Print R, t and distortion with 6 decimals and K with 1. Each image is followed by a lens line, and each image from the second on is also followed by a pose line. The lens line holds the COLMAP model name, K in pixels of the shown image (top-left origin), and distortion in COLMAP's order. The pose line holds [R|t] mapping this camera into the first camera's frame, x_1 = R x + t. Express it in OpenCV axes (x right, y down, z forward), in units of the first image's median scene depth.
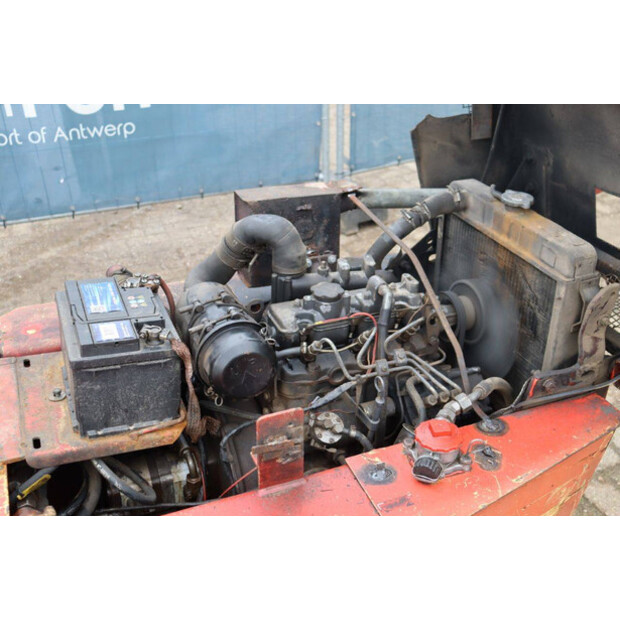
lens RADIAL K [[673.5, 0, 311.6], [0, 673.5, 310.9], [0, 0, 1]] dist [0.002972, 0.000000]
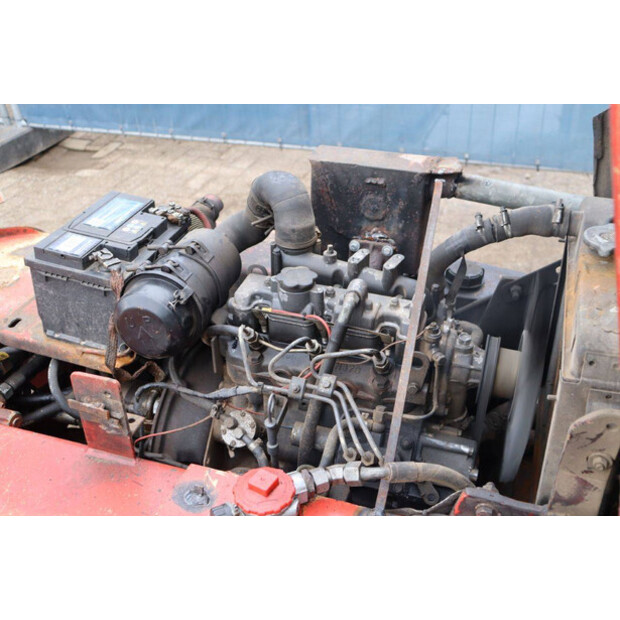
lens RADIAL K [[673.5, 0, 311.2], [0, 673.5, 308.0], [0, 0, 1]] dist [0.002972, 0.000000]
pose [[0.763018, 0.331779, -0.554730, 0.525178], [-0.300447, 0.941915, 0.150092, -0.128519], [0.572306, 0.052144, 0.818380, 0.346315]]
